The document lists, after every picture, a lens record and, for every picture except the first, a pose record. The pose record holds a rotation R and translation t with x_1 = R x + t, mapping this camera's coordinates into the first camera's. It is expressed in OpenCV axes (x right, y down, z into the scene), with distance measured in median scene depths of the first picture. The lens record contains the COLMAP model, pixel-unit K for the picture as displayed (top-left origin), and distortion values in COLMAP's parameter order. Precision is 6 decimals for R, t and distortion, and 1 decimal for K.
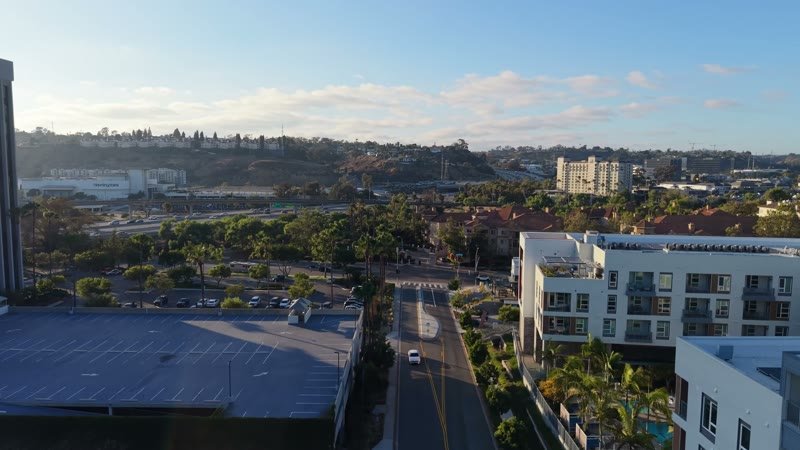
lens RADIAL K [[569.0, 0, 401.0], [0, 569.0, 226.4], [0, 0, 1]] dist [0.052861, -0.063647]
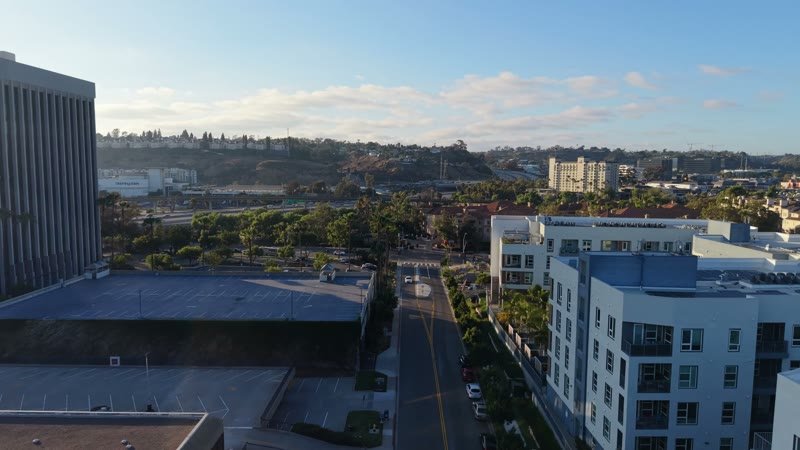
lens RADIAL K [[569.0, 0, 401.0], [0, 569.0, 226.4], [0, 0, 1]] dist [0.052861, -0.063647]
pose [[0.999999, 0.000315, -0.001017, -0.000245], [-0.000315, 1.000000, -0.000079, 0.006958], [0.001017, 0.000080, 0.999999, -0.064610]]
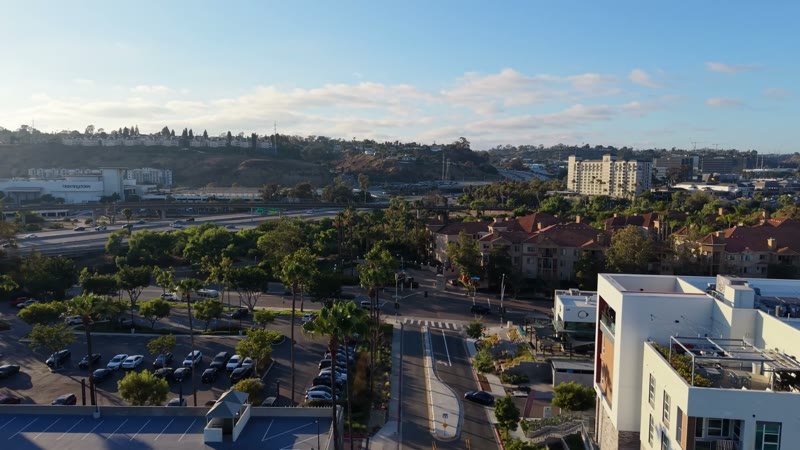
lens RADIAL K [[569.0, 0, 401.0], [0, 569.0, 226.4], [0, 0, 1]] dist [0.052861, -0.063647]
pose [[0.999998, -0.000501, 0.001863, -0.000483], [0.000499, 0.999999, 0.001029, -0.008045], [-0.001863, -0.001028, 0.999998, 0.076285]]
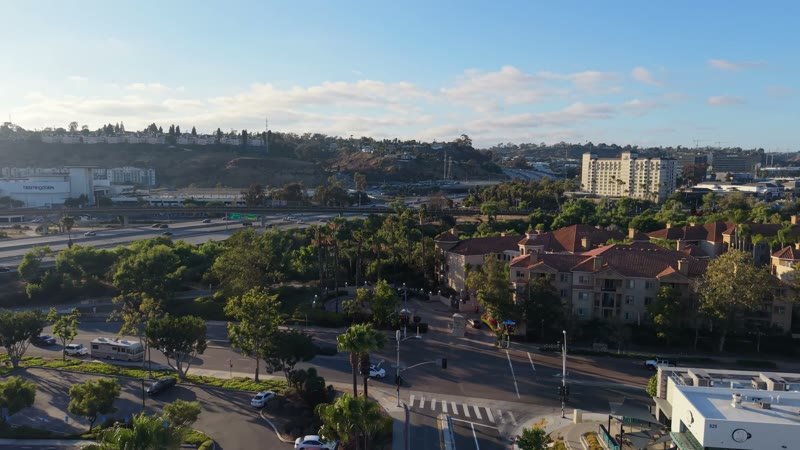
lens RADIAL K [[569.0, 0, 401.0], [0, 569.0, 226.4], [0, 0, 1]] dist [0.052861, -0.063647]
pose [[0.999991, -0.001215, 0.004157, -0.001761], [0.001202, 0.999994, 0.003223, -0.016337], [-0.004161, -0.003218, 0.999986, 0.157623]]
